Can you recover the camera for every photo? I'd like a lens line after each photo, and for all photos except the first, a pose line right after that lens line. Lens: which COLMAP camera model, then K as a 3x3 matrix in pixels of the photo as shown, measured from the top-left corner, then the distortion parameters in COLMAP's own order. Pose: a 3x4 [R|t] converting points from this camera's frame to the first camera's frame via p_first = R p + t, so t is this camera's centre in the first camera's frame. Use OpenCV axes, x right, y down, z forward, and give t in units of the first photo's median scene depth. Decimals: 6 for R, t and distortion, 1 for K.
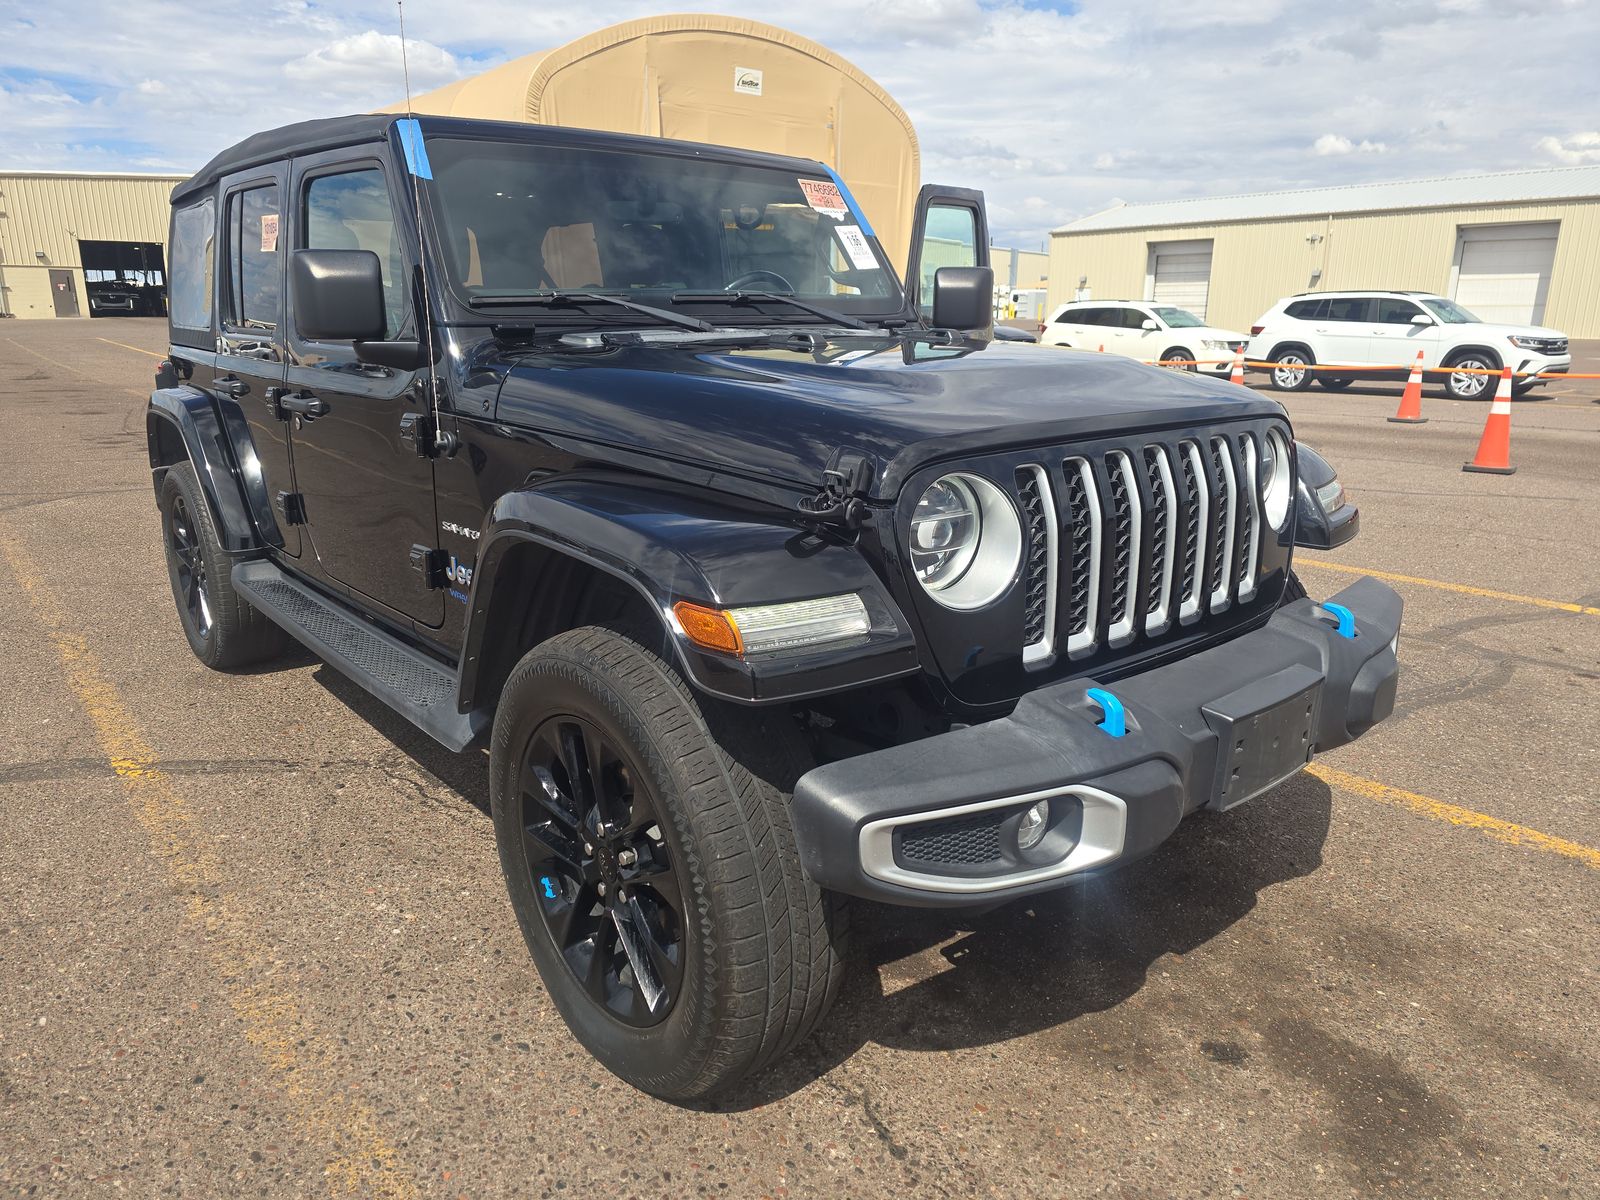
lens RADIAL K [[1083.4, 0, 804.1], [0, 1083.4, 608.7], [0, 0, 1]] dist [0.066171, -0.050428]
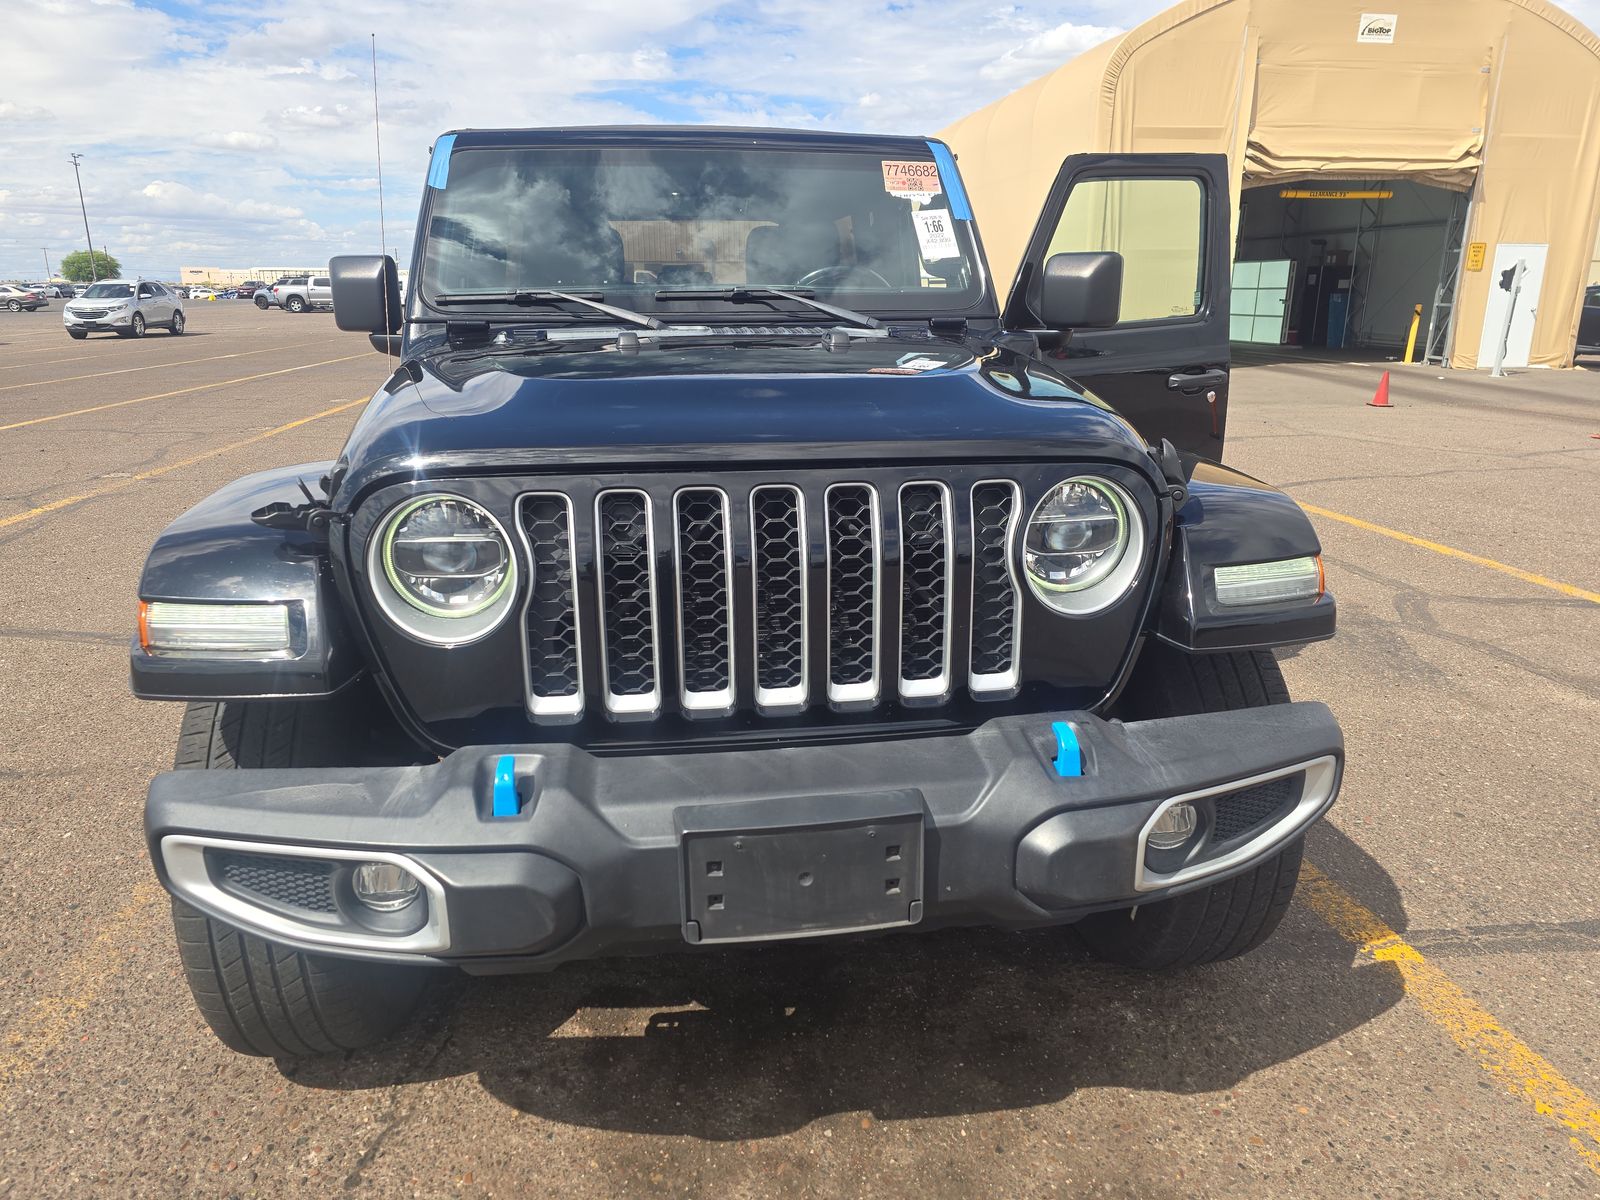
lens RADIAL K [[1083.6, 0, 800.0], [0, 1083.6, 600.0], [0, 0, 1]] dist [0.046723, -0.037887]
pose [[0.842972, 0.144789, -0.518106, 0.453095], [-0.140241, 0.988944, 0.048194, -0.062757], [0.519356, 0.032034, 0.853958, 0.190996]]
